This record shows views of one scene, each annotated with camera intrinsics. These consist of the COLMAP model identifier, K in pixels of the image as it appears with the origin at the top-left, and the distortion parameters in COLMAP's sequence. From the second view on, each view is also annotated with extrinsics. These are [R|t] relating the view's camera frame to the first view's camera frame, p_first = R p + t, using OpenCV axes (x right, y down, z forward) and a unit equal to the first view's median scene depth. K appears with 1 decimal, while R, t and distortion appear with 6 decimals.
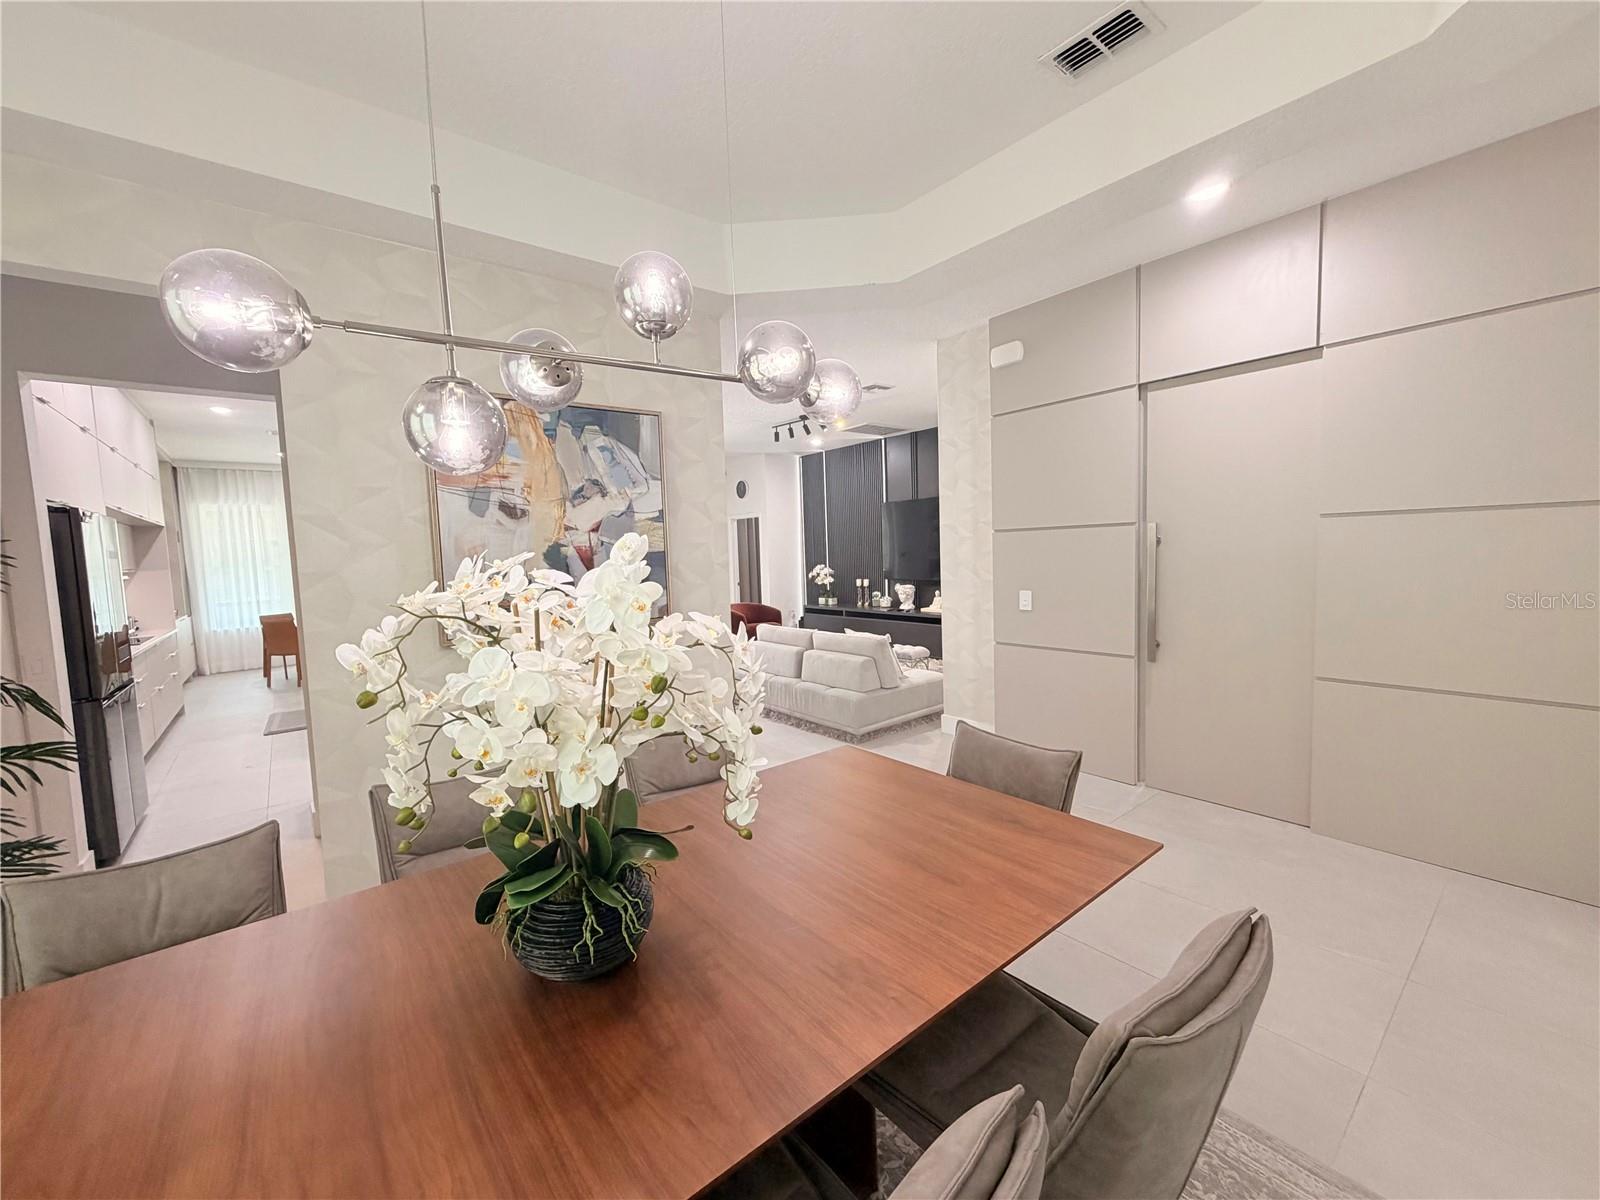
lens RADIAL K [[635.8, 0, 793.0], [0, 635.8, 599.5], [0, 0, 1]] dist [-0.001202, 0.000066]
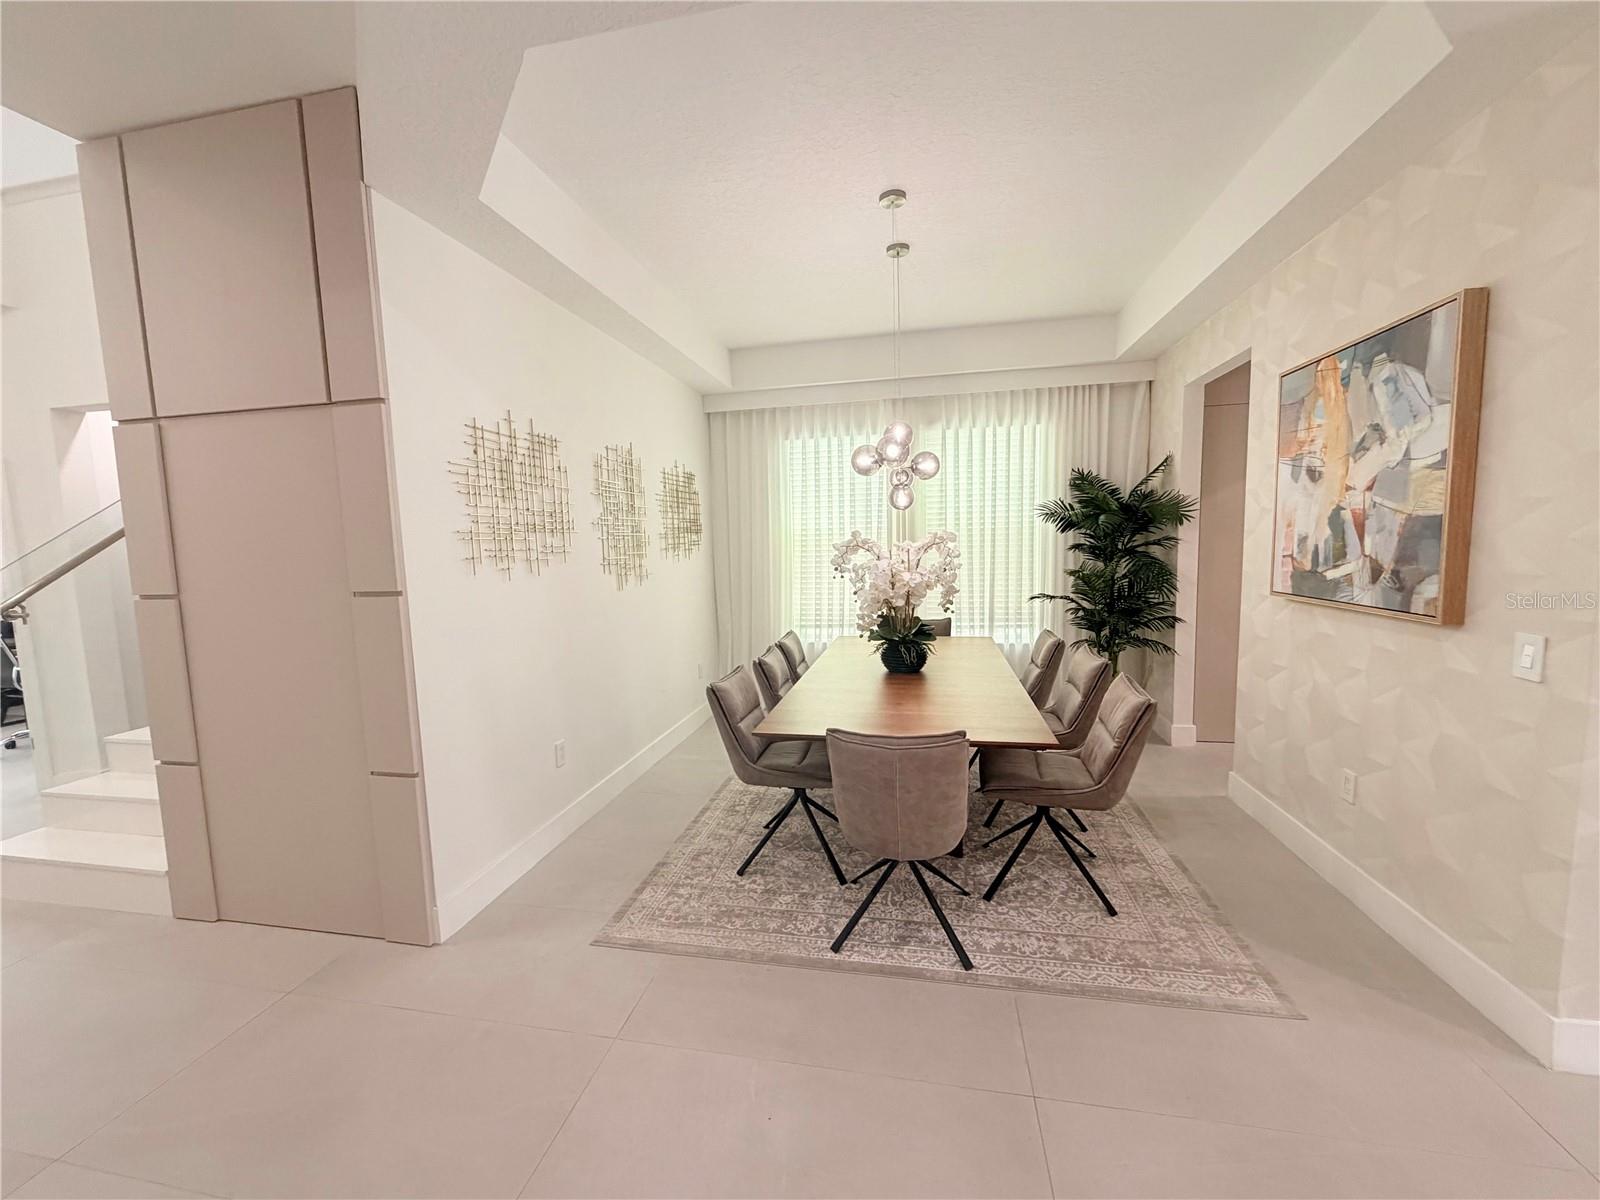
lens RADIAL K [[635.8, 0, 799.5], [0, 635.8, 600.5], [0, 0, 1]] dist [-0.001202, 0.000066]
pose [[-0.761734, 0.119324, -0.636807, 0.773998], [0.004455, 0.983835, 0.179020, -0.118426], [0.647874, 0.133528, -0.749953, 1.170485]]
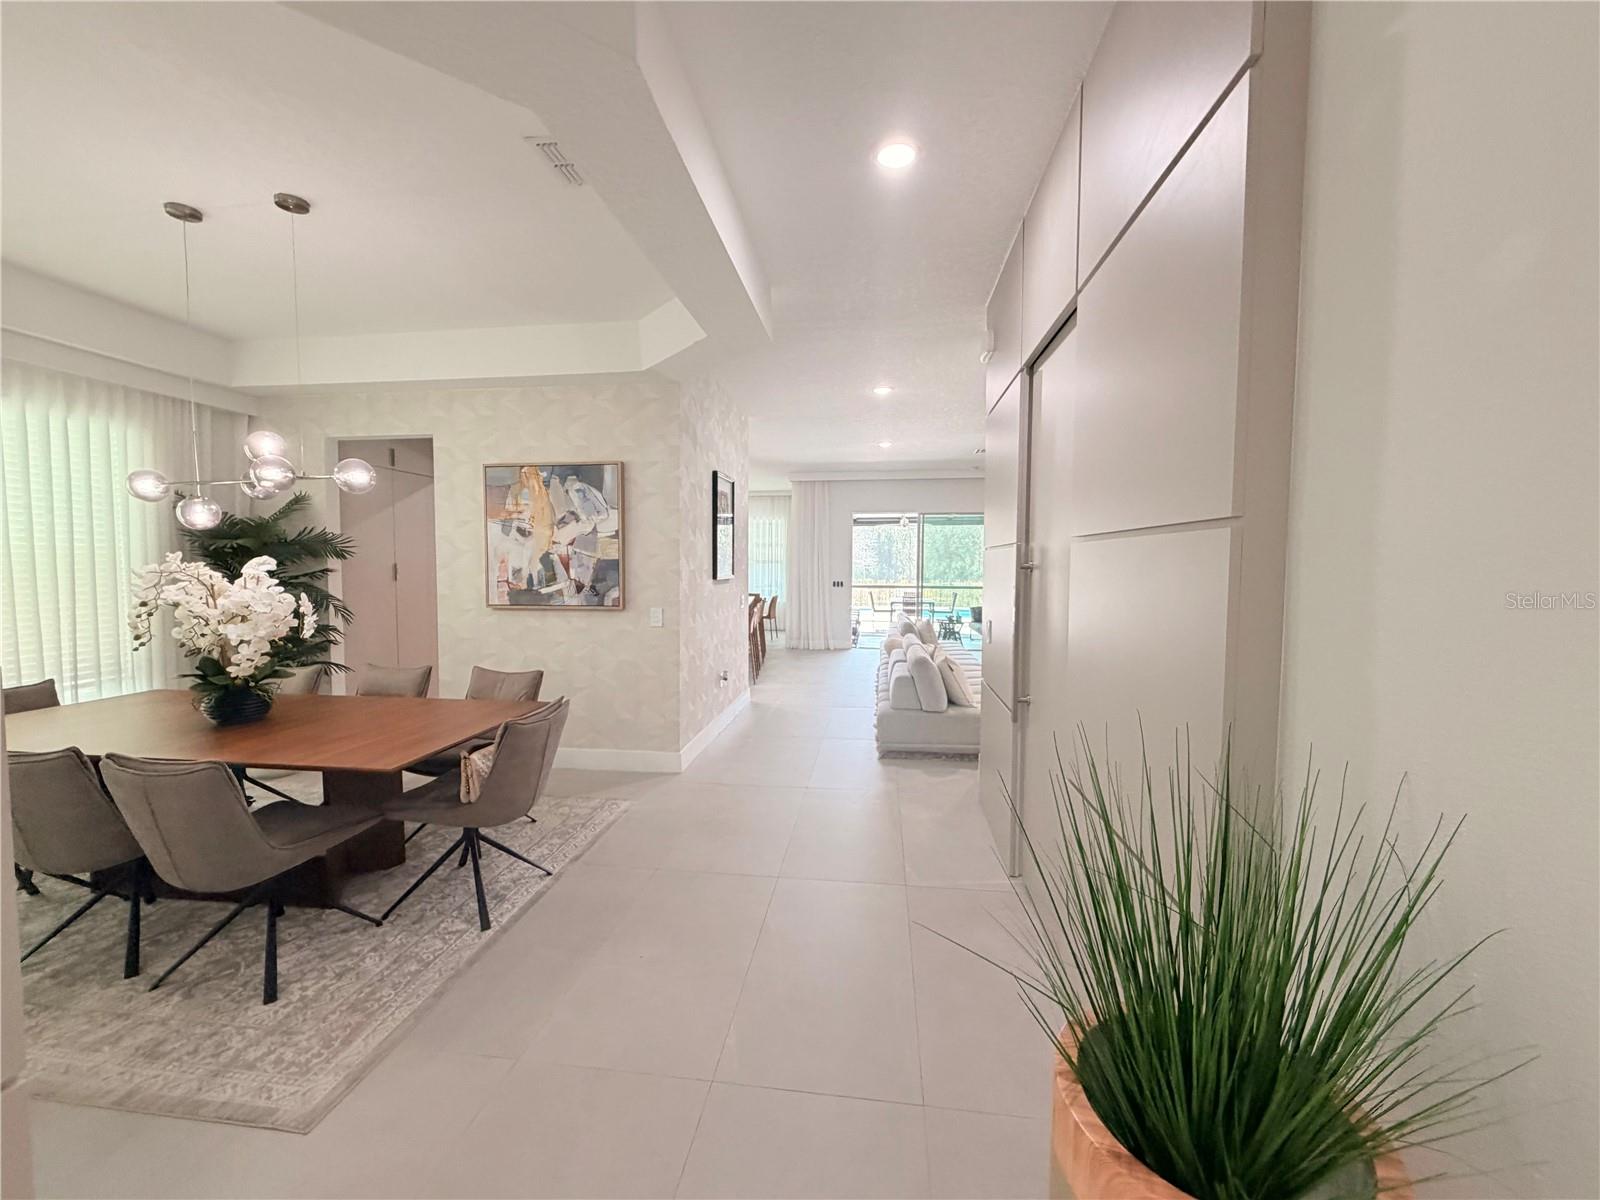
lens RADIAL K [[635.8, 0, 799.0], [0, 635.8, 597.7], [0, 0, 1]] dist [-0.001202, 0.000066]
pose [[0.692880, 0.079682, -0.716636, 1.194012], [-0.084050, 0.996025, 0.029484, -0.072872], [0.716137, 0.039805, 0.696824, 0.335942]]
